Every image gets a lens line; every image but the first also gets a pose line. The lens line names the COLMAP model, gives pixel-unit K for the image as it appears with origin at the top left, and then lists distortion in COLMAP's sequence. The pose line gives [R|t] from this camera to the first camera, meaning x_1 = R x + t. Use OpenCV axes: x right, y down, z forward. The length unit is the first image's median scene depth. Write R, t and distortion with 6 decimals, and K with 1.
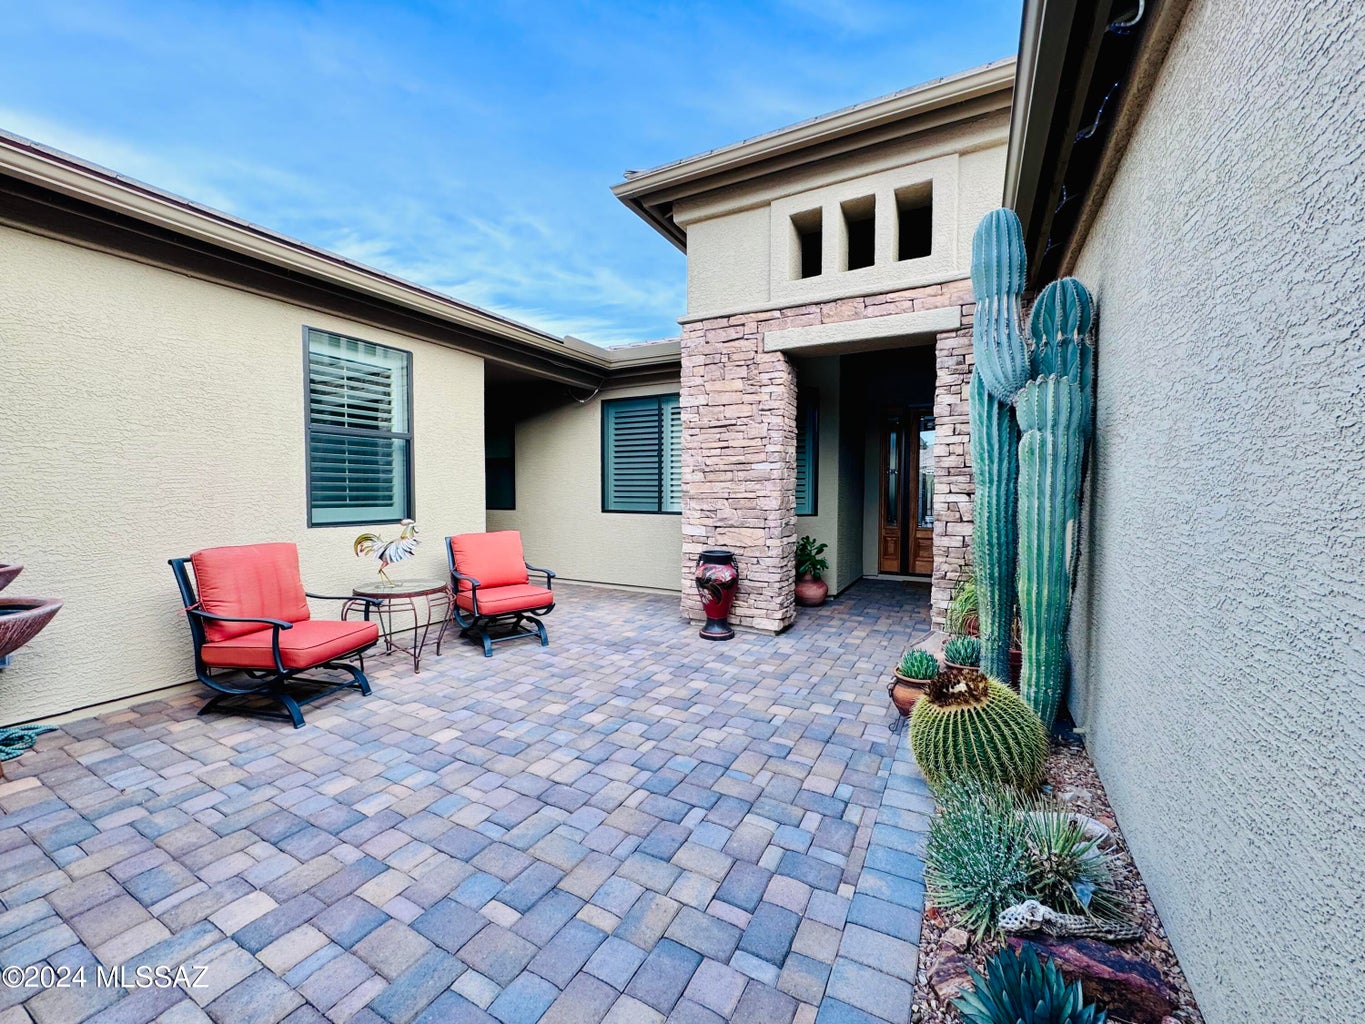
lens RADIAL K [[544.0, 0, 684.1], [0, 544.0, 512.8], [0, 0, 1]] dist [0.003027, -0.000026]
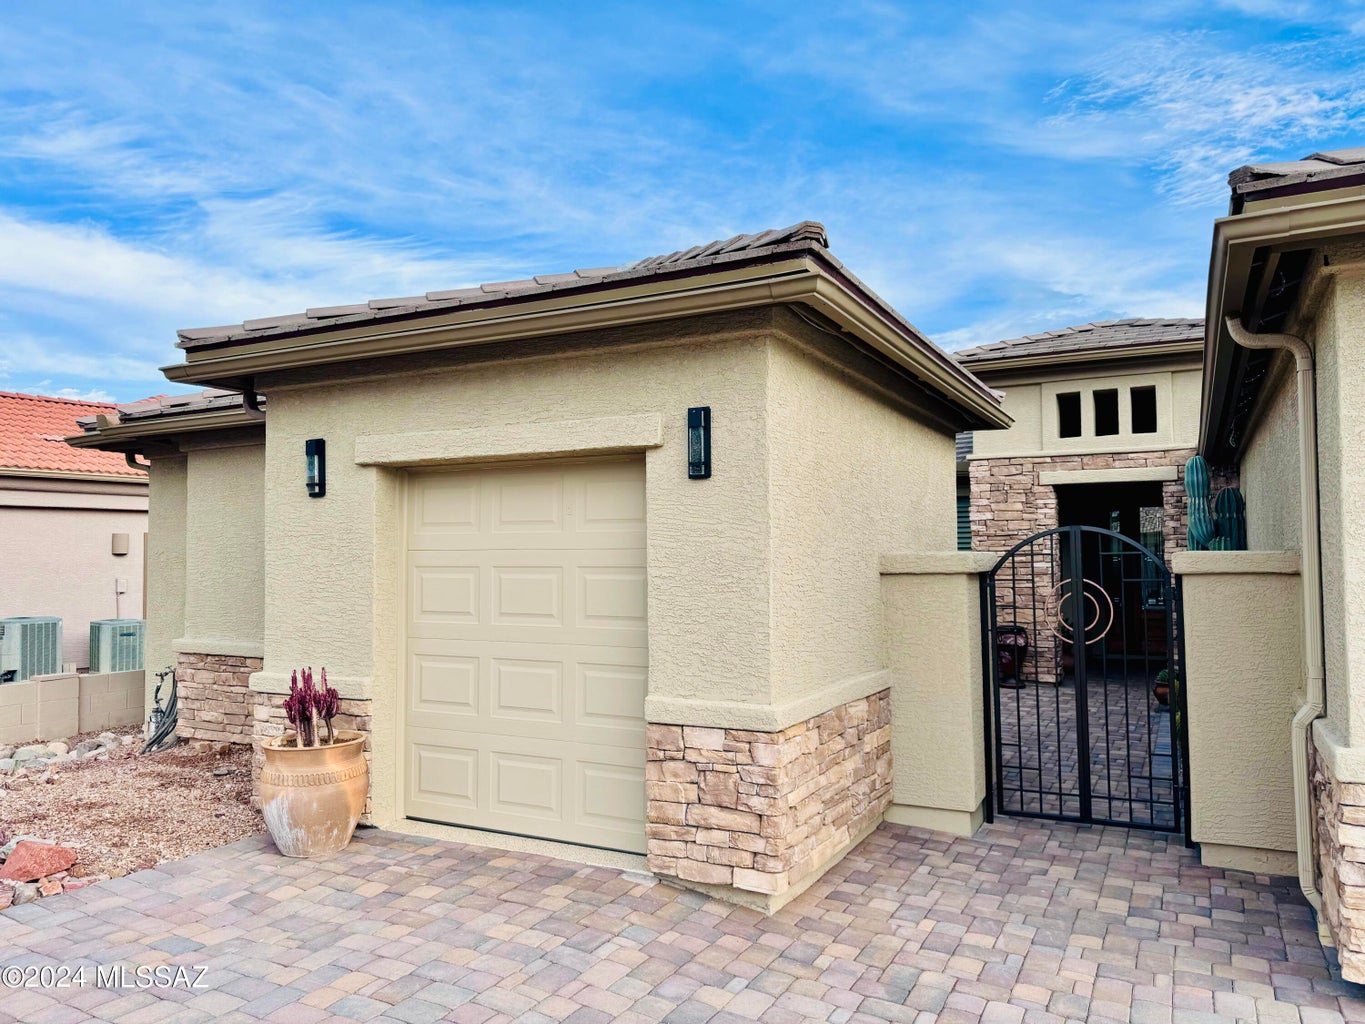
lens RADIAL K [[1029.0, 0, 645.4], [0, 1029.0, 515.2], [0, 0, 1]] dist [0.054582, -0.053906]
pose [[0.999855, -0.013565, 0.010326, -0.904590], [0.014326, 0.996883, -0.077586, -0.019452], [-0.009242, 0.077723, 0.996932, -1.678263]]
